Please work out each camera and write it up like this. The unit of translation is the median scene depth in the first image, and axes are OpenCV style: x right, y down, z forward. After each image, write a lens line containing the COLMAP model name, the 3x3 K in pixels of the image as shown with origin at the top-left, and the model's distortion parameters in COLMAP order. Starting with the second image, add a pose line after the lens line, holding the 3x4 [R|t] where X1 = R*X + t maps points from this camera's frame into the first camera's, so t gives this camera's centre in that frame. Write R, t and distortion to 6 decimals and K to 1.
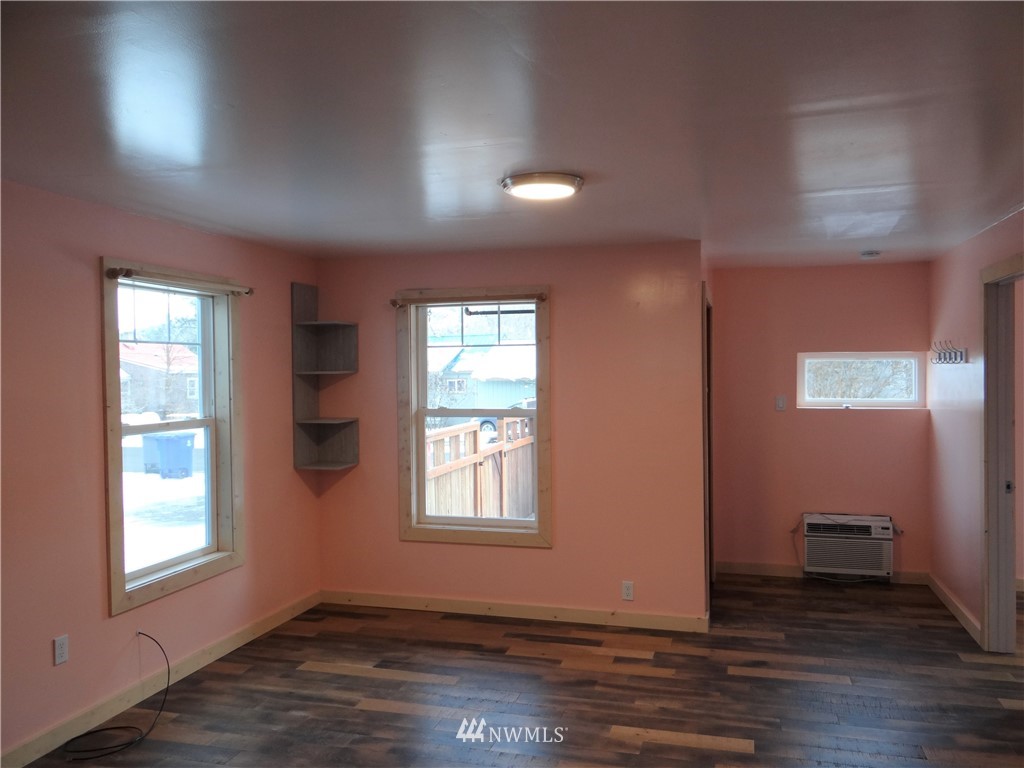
lens RADIAL K [[807.1, 0, 508.6], [0, 807.1, 380.9], [0, 0, 1]] dist [0.014629, -0.019190]
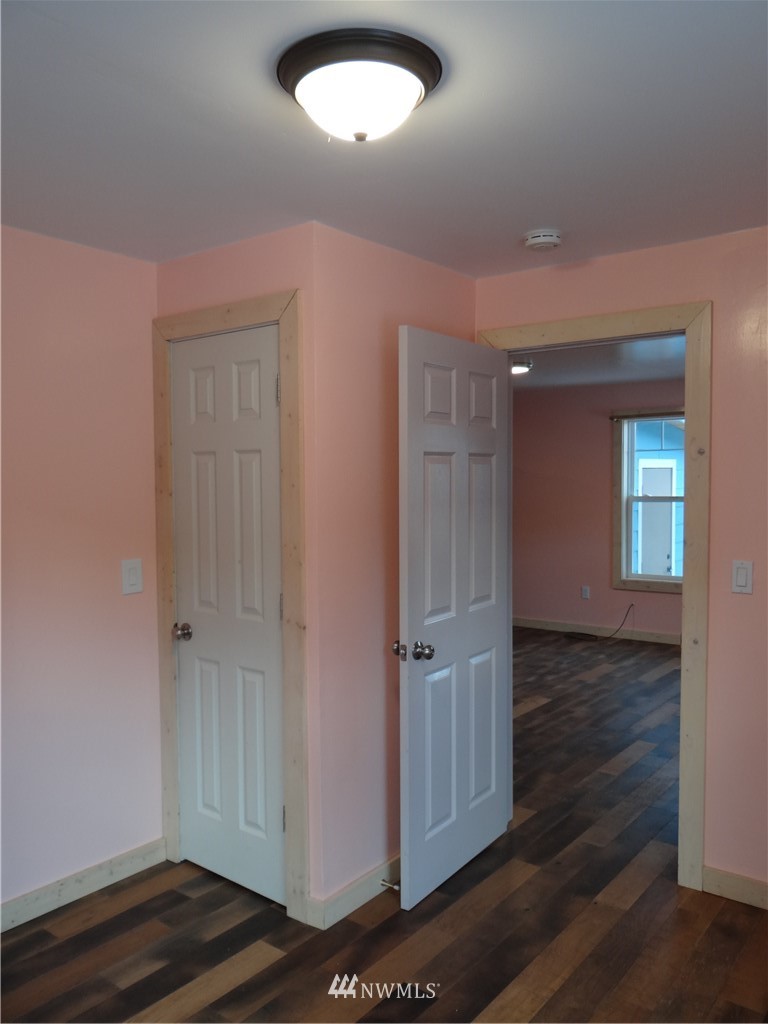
lens RADIAL K [[807.1, 0, 384.8], [0, 807.1, 511.2], [0, 0, 1]] dist [0.014629, -0.019190]
pose [[-0.378141, 0.060931, -0.923741, 1.586796], [0.015545, 0.998109, 0.059474, -0.036591], [0.925617, 0.008130, -0.378373, 1.213771]]
